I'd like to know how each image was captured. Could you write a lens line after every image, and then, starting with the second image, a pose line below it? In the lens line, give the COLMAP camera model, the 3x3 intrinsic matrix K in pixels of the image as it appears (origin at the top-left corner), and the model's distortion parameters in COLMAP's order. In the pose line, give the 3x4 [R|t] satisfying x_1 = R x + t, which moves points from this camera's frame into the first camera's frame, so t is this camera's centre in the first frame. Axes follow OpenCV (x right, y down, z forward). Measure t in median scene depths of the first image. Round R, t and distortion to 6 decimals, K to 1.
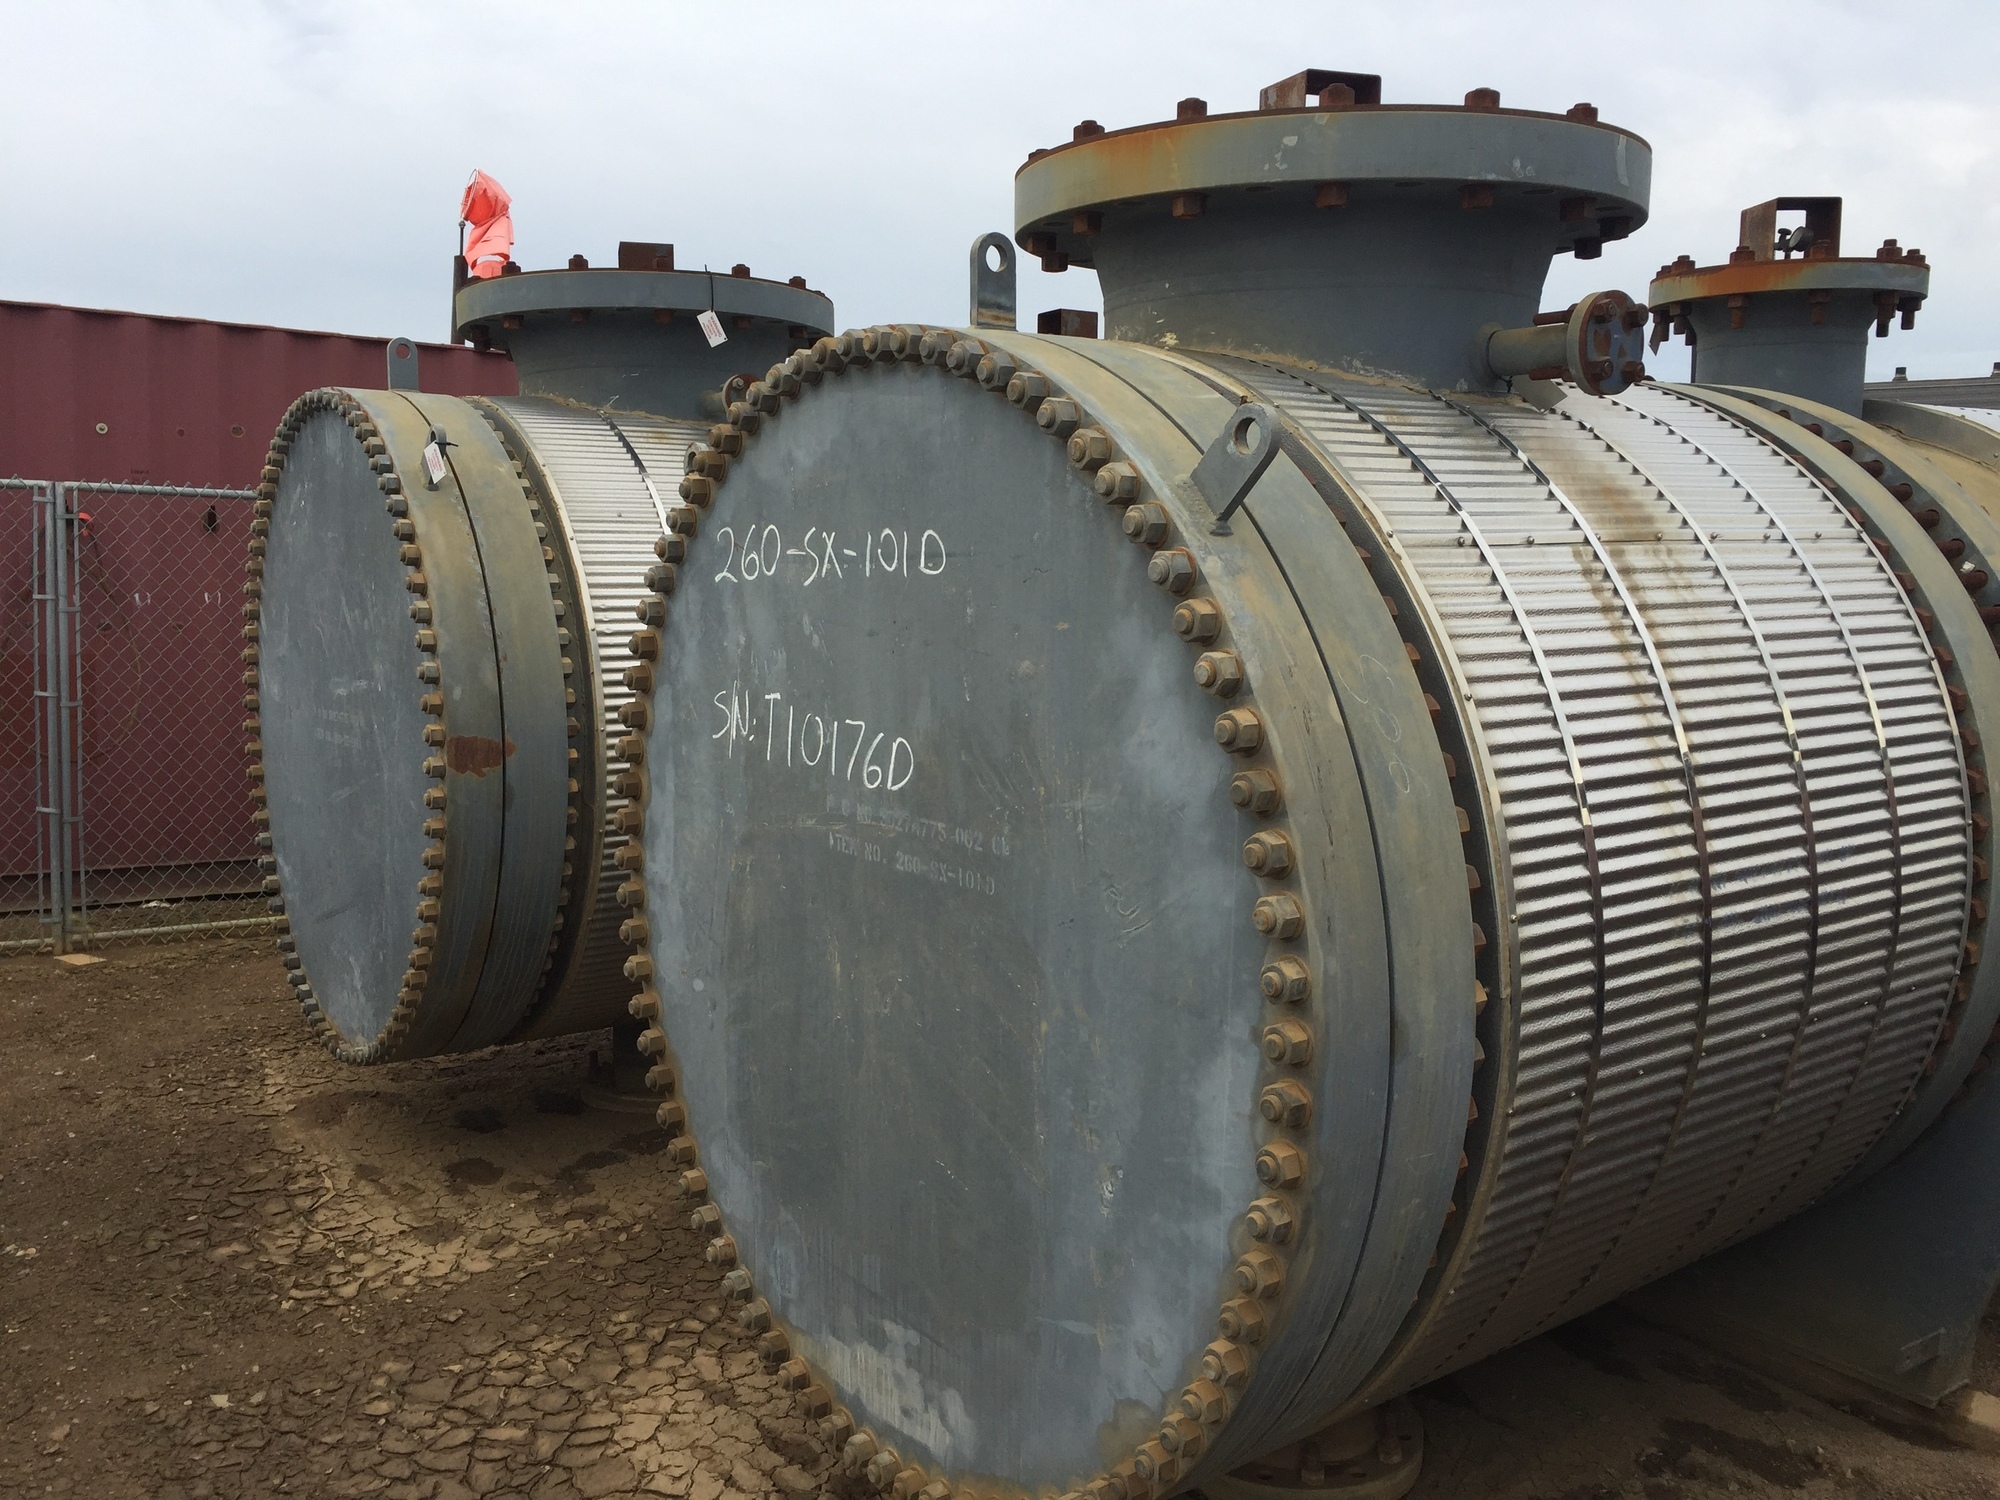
lens RADIAL K [[1725.0, 0, 998.2], [0, 1725.0, 750.6], [0, 0, 1]] dist [0.057563, -0.046761]
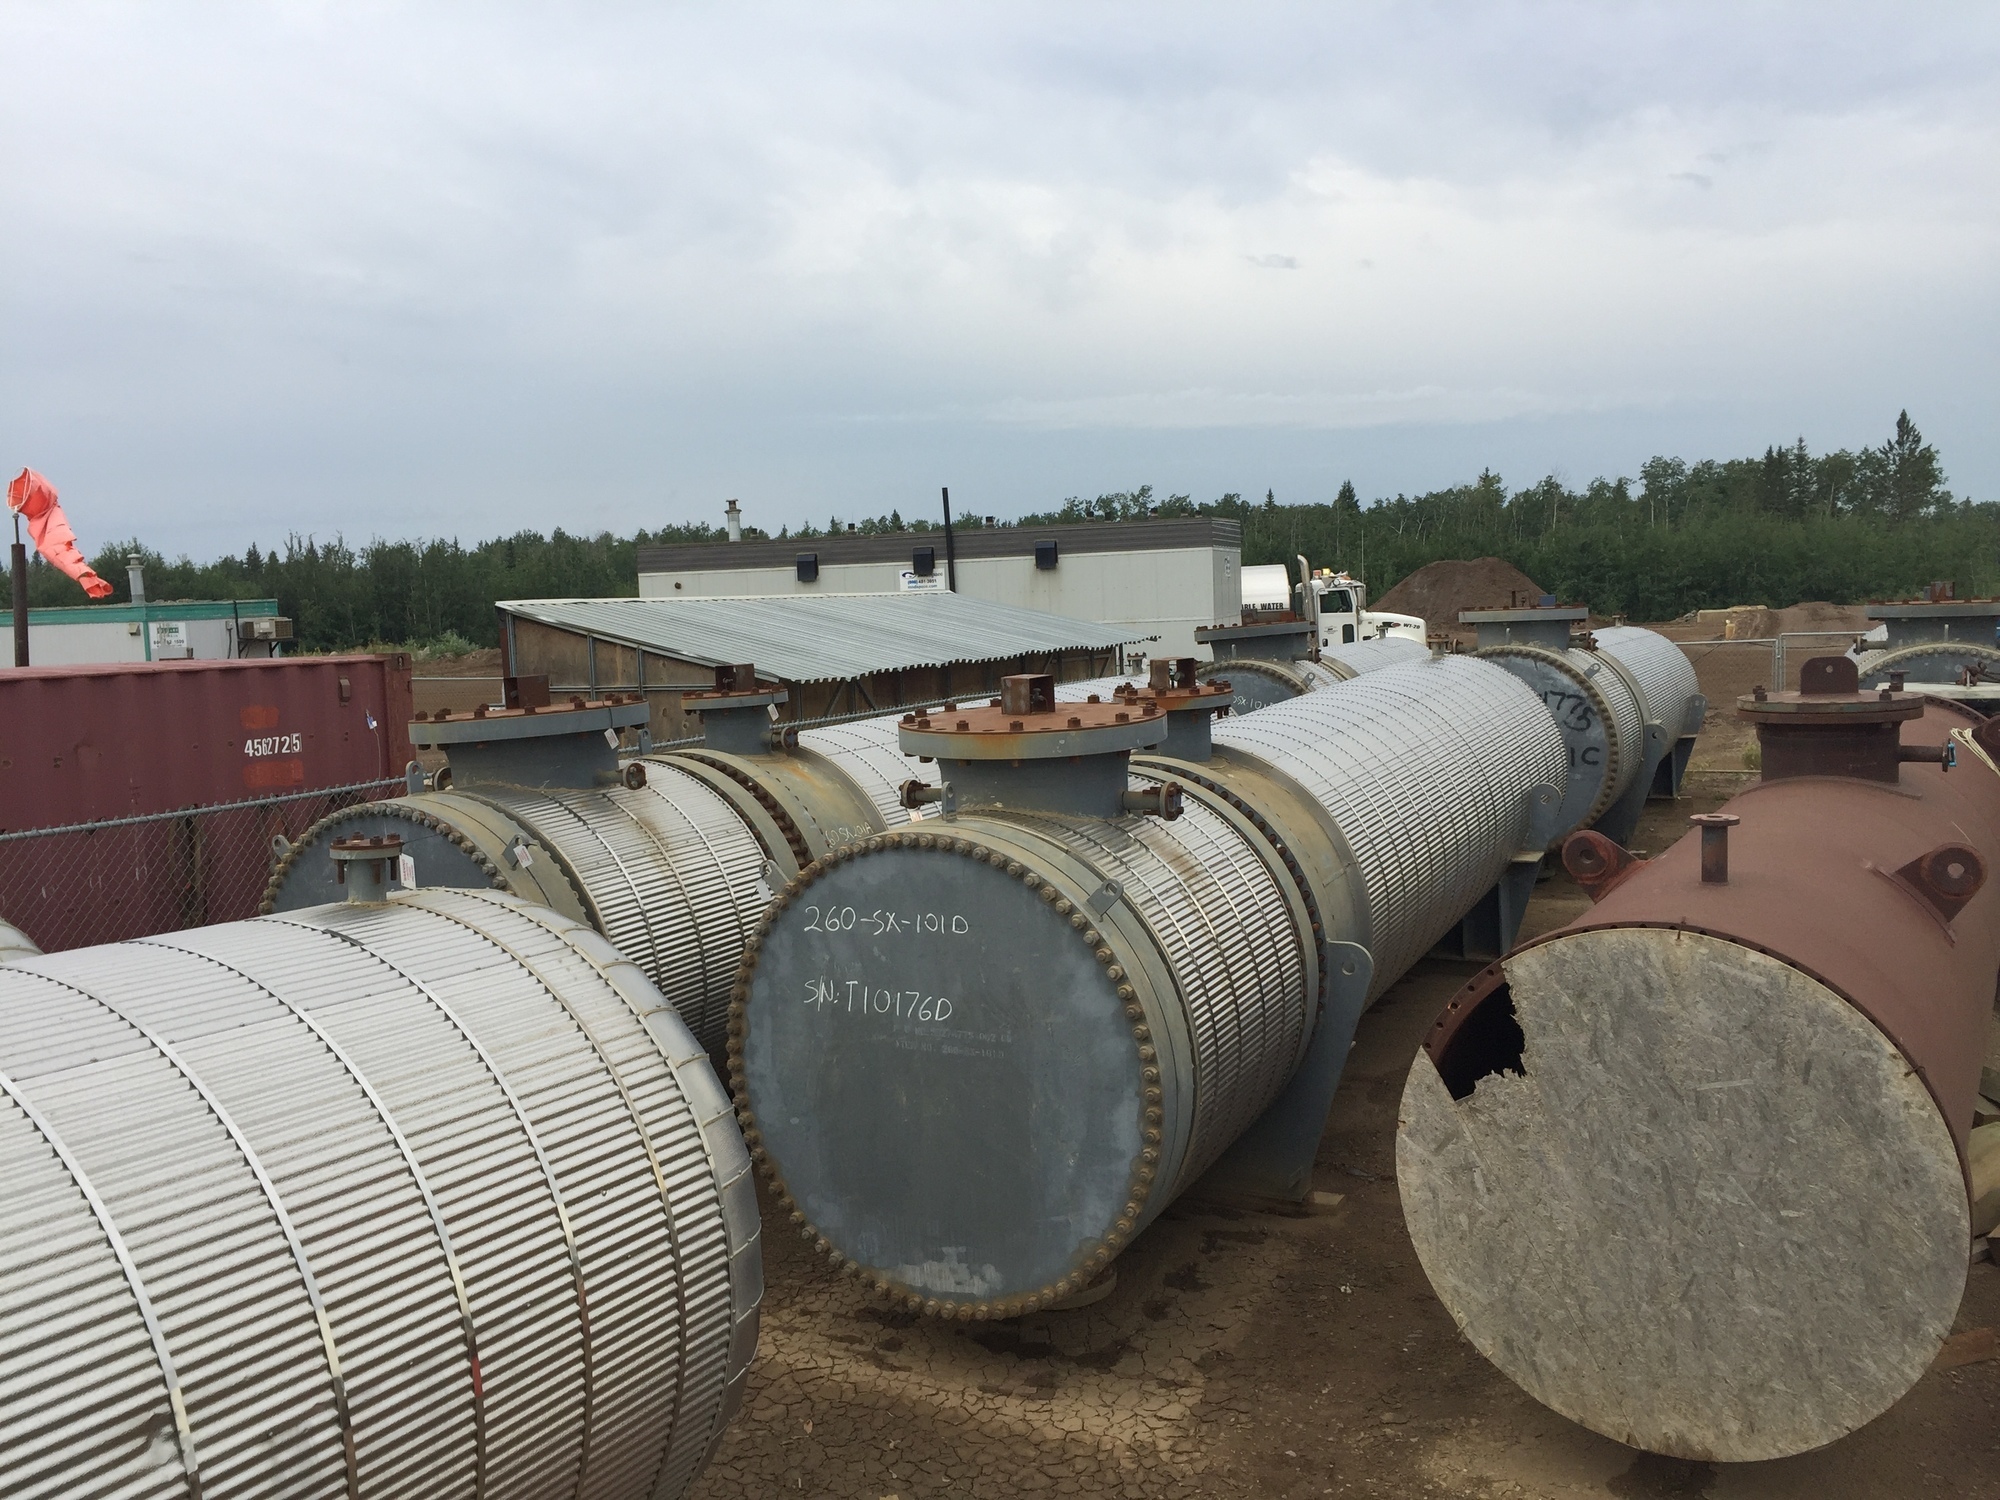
lens RADIAL K [[1725.0, 0, 999.3], [0, 1725.0, 744.9], [0, 0, 1]] dist [0.057563, -0.046761]
pose [[0.900521, -0.098003, 0.423623, -0.961361], [0.109913, 0.993934, -0.003708, -0.338002], [-0.420690, 0.049901, 0.905831, -1.222020]]
